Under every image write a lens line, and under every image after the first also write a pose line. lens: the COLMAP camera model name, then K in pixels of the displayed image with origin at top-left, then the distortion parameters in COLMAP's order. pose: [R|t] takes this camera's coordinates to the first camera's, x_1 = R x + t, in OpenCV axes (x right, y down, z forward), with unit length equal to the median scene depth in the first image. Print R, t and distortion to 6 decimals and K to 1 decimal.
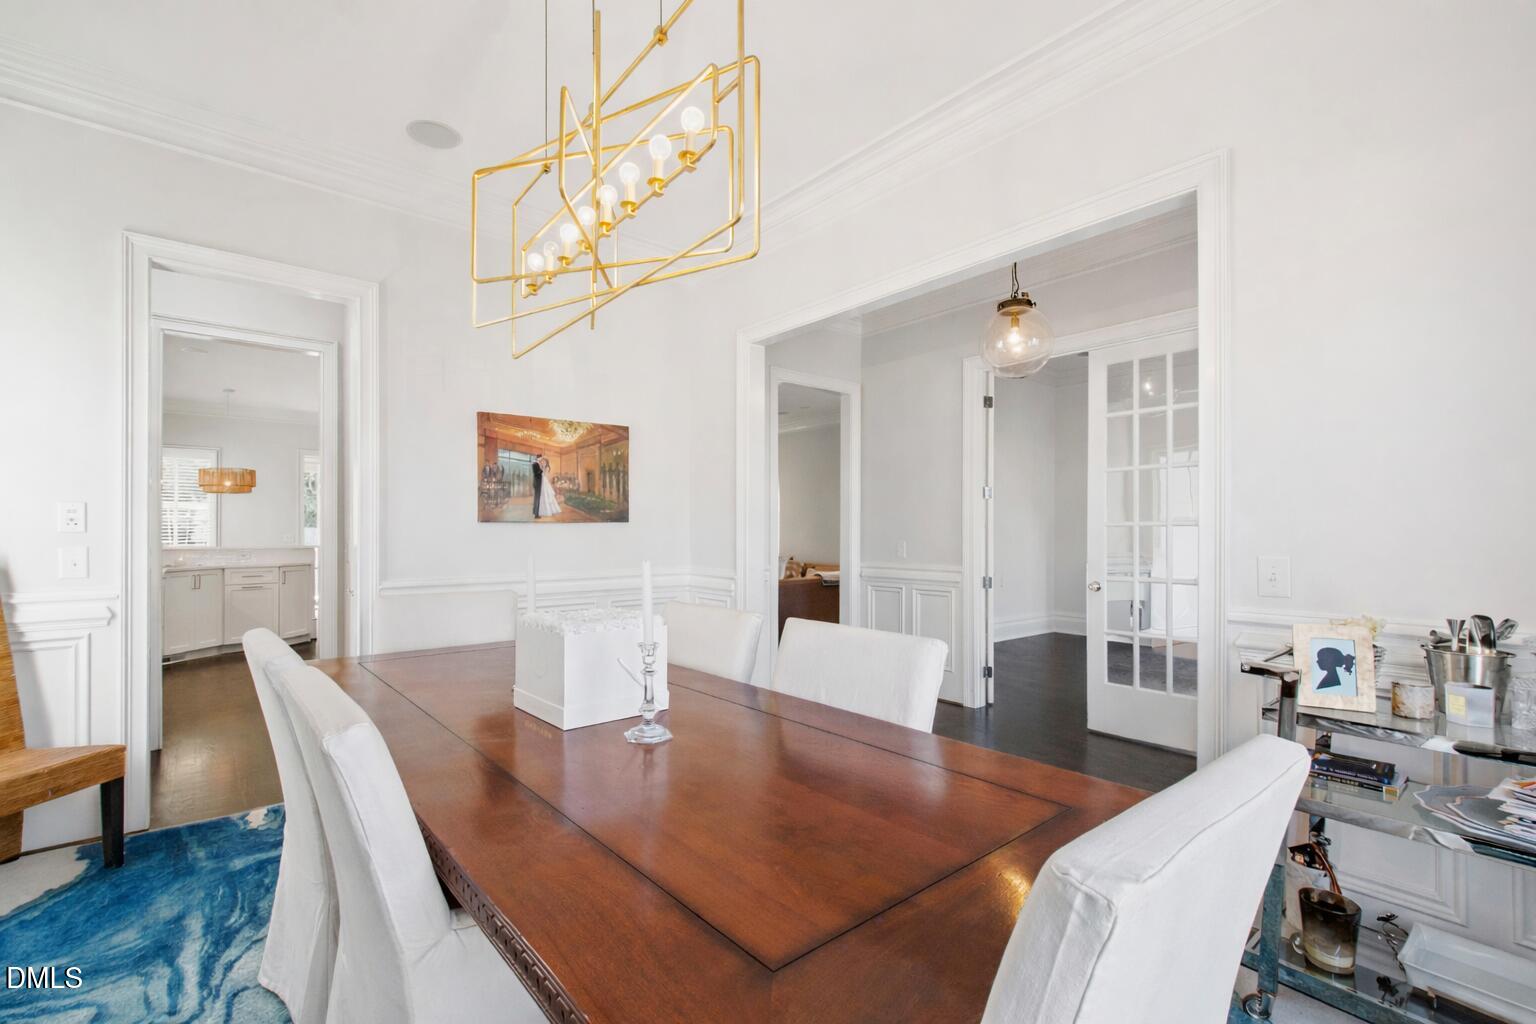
lens RADIAL K [[689.5, 0, 764.9], [0, 689.5, 519.3], [0, 0, 1]] dist [0.004458, 0.000496]
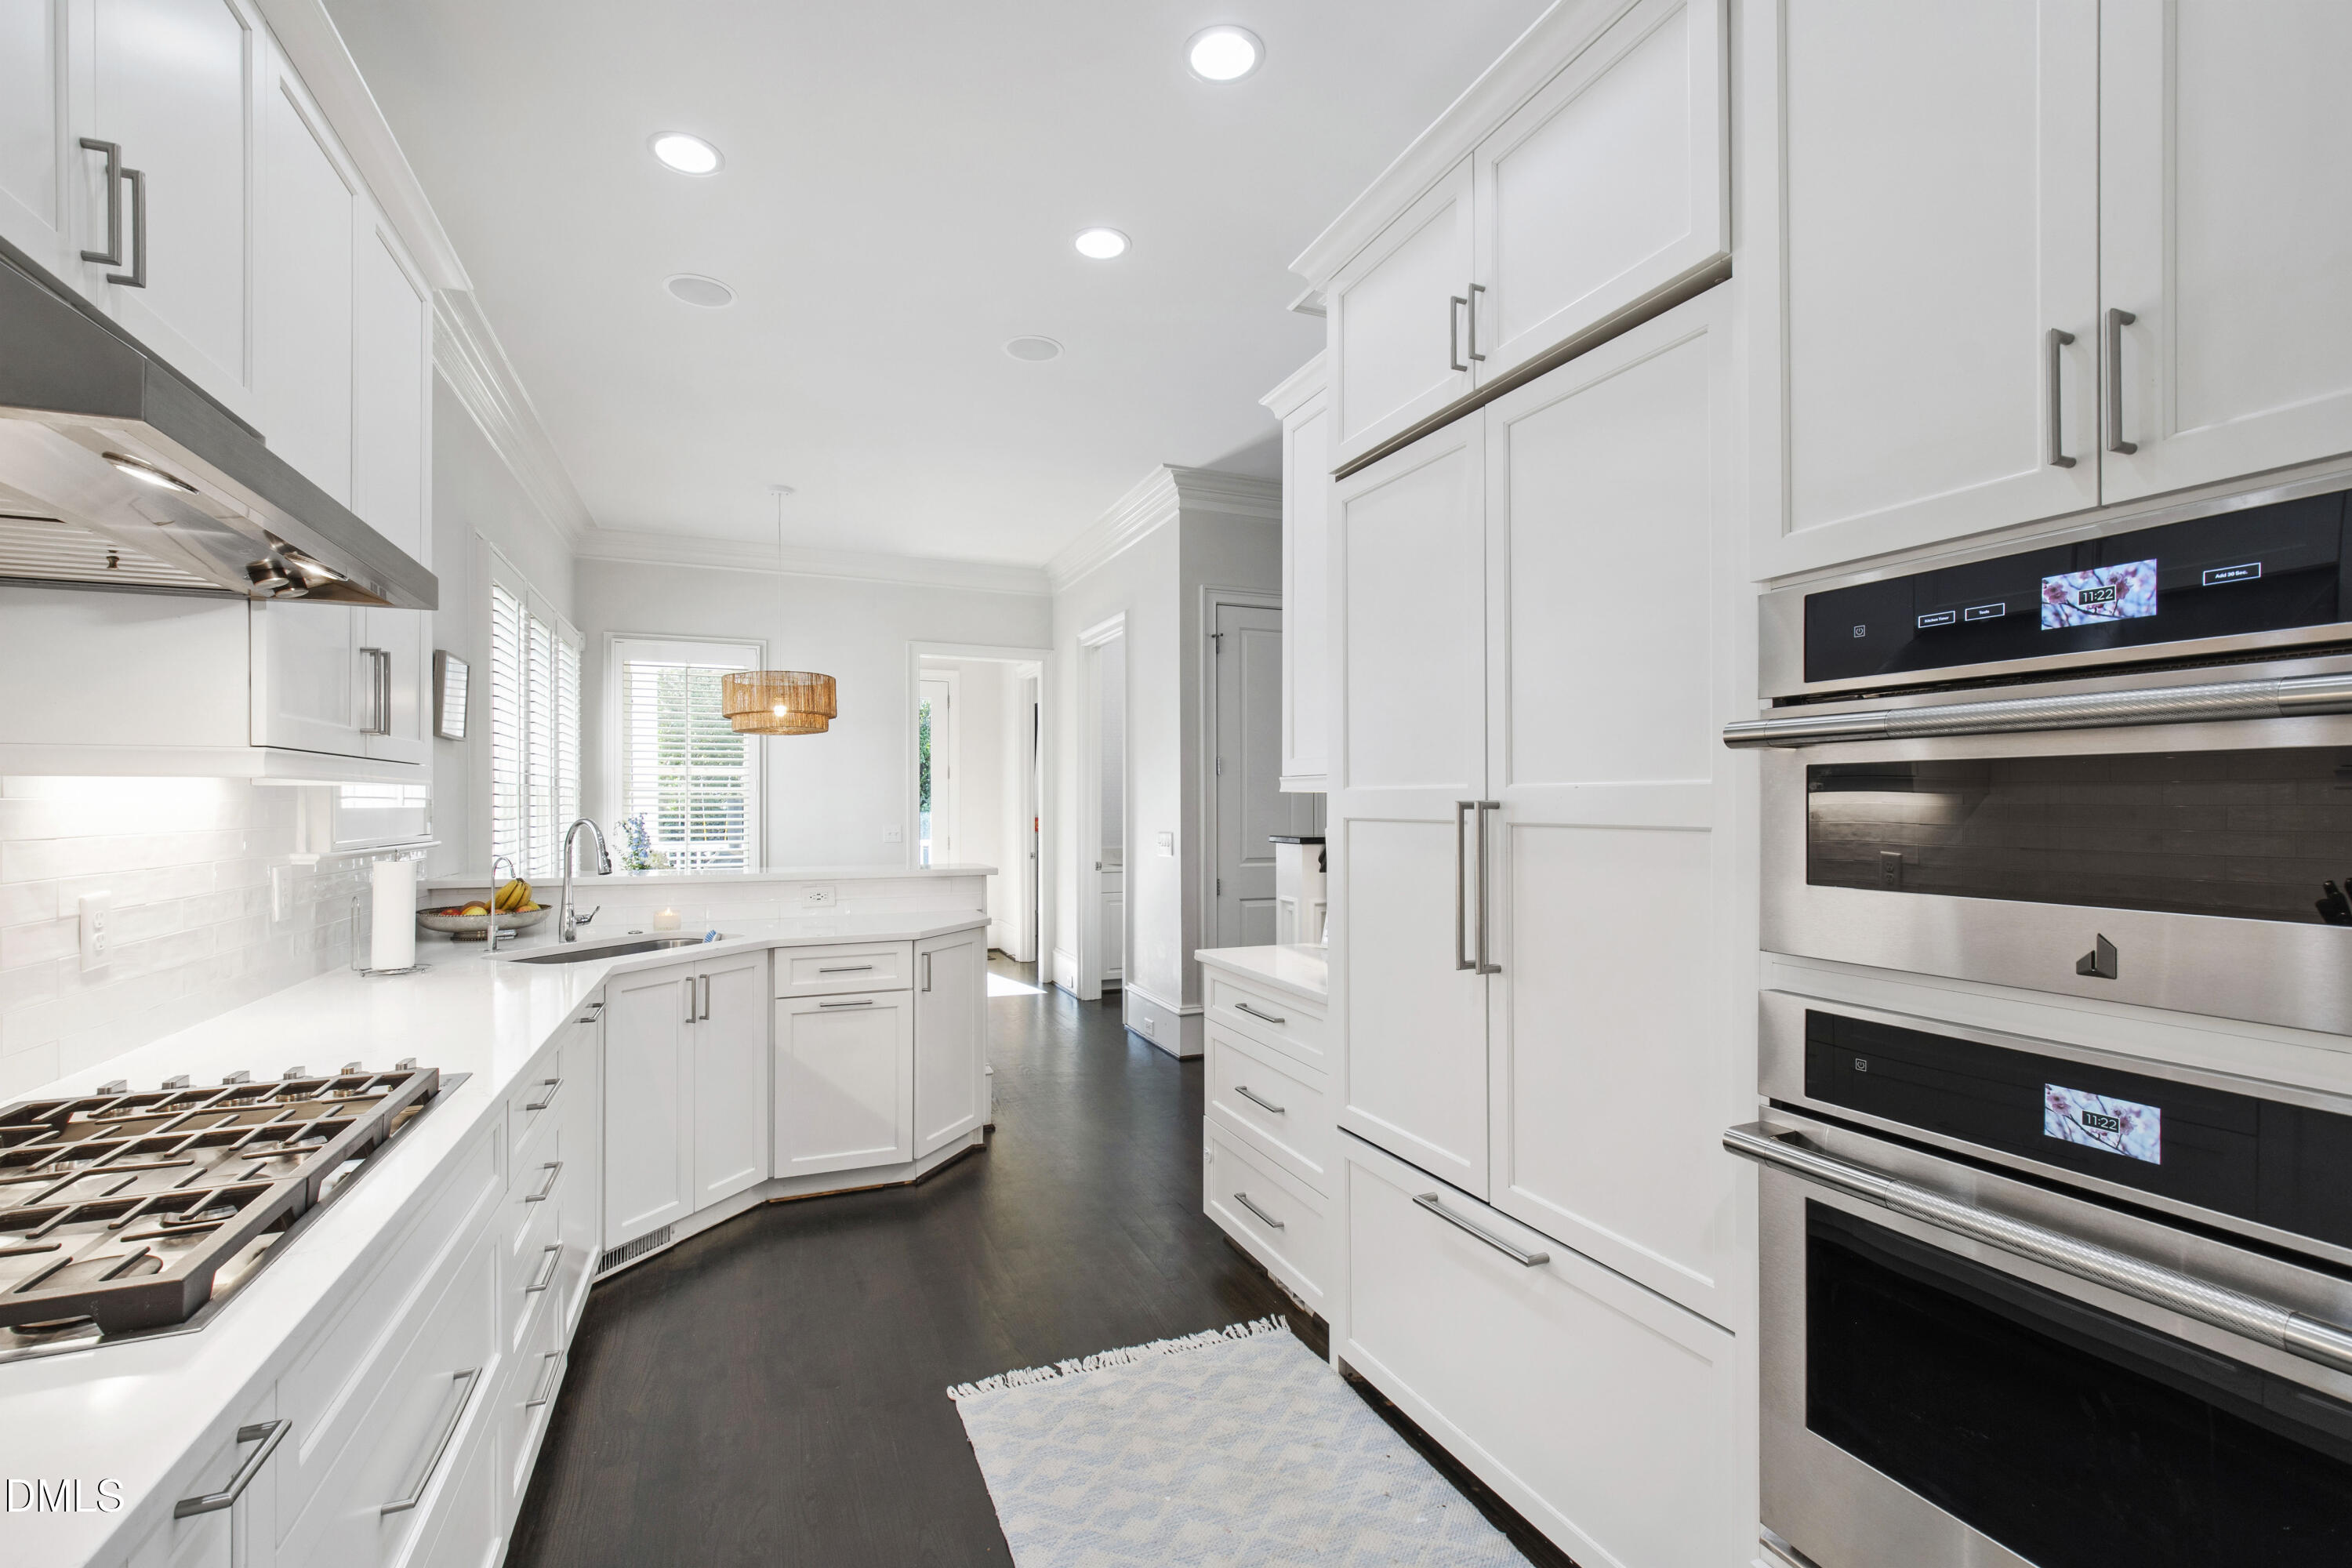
lens RADIAL K [[1036.7, 0, 1176.8], [0, 1036.7, 799.0], [0, 0, 1]] dist [-0.000580, -0.001071]
pose [[0.956334, -0.001691, -0.292270, -0.370567], [0.003410, 0.999980, 0.005372, -0.000094], [0.292255, -0.006134, 0.956321, 0.477818]]
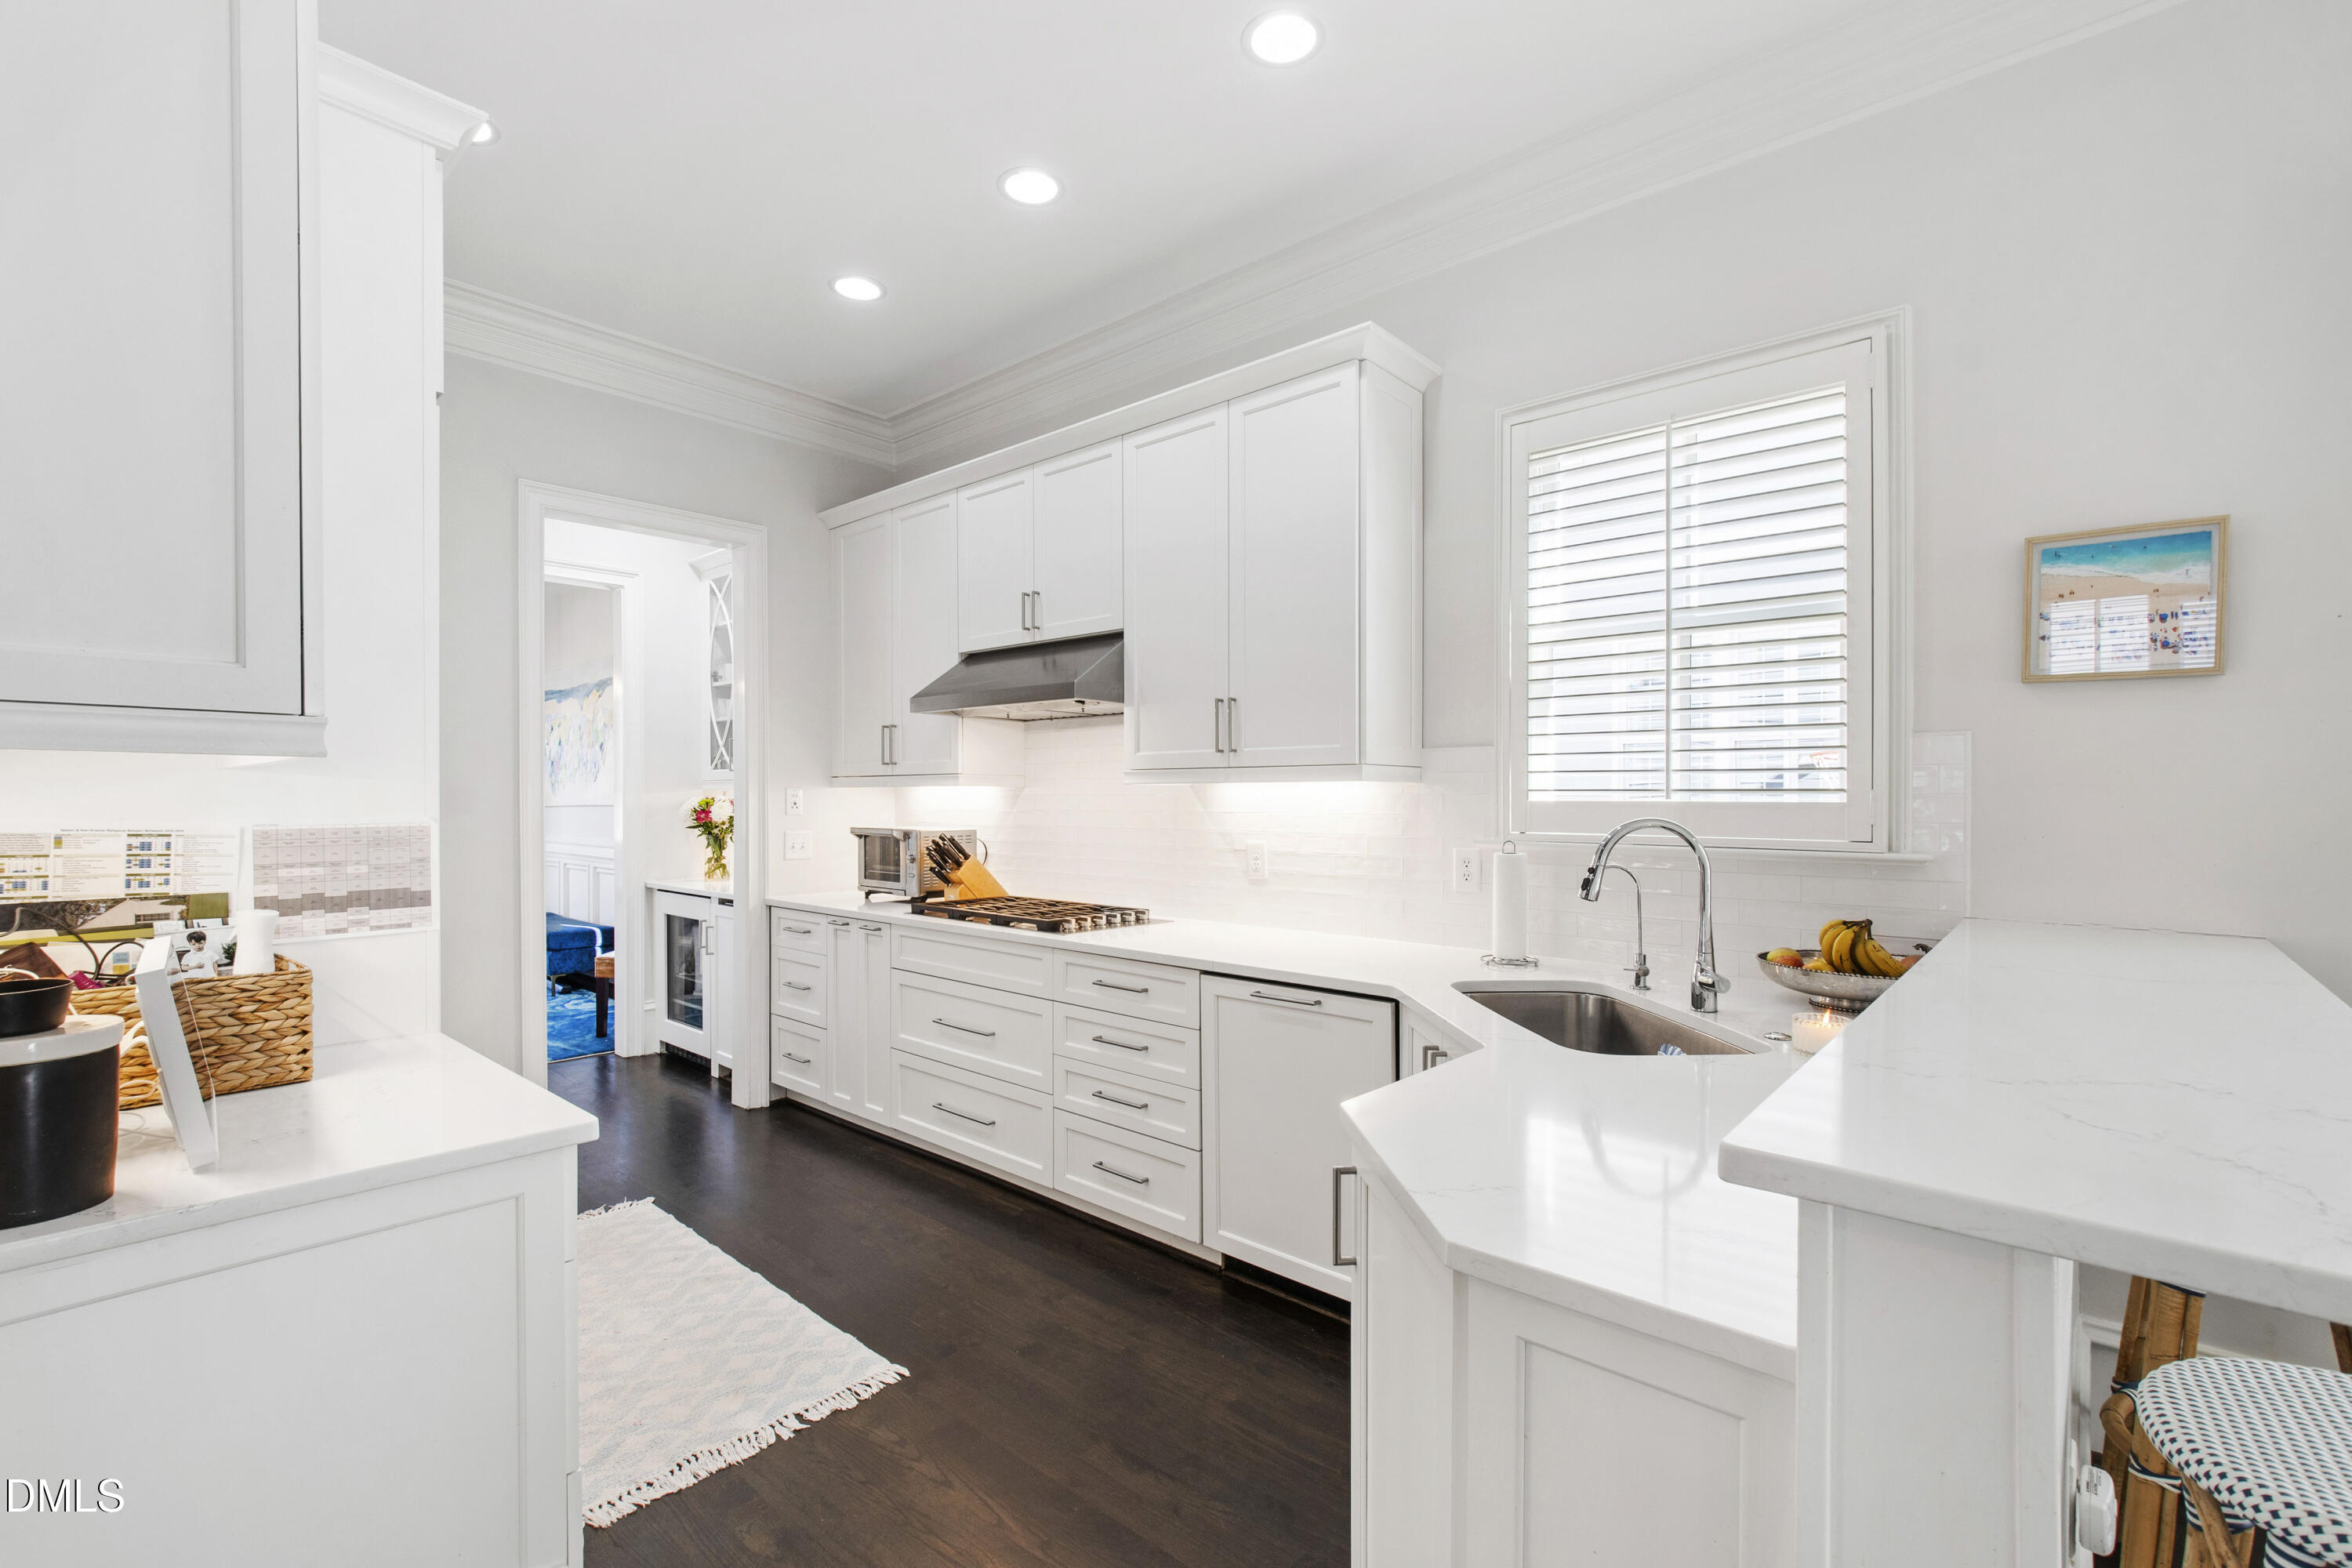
lens RADIAL K [[1036.7, 0, 1174.7], [0, 1036.7, 808.4], [0, 0, 1]] dist [-0.000580, -0.001071]
pose [[-0.986837, -0.002956, -0.161689, -0.380739], [-0.002565, 0.999993, -0.002624, 0.000350], [0.161696, -0.002175, -0.986838, 0.510753]]
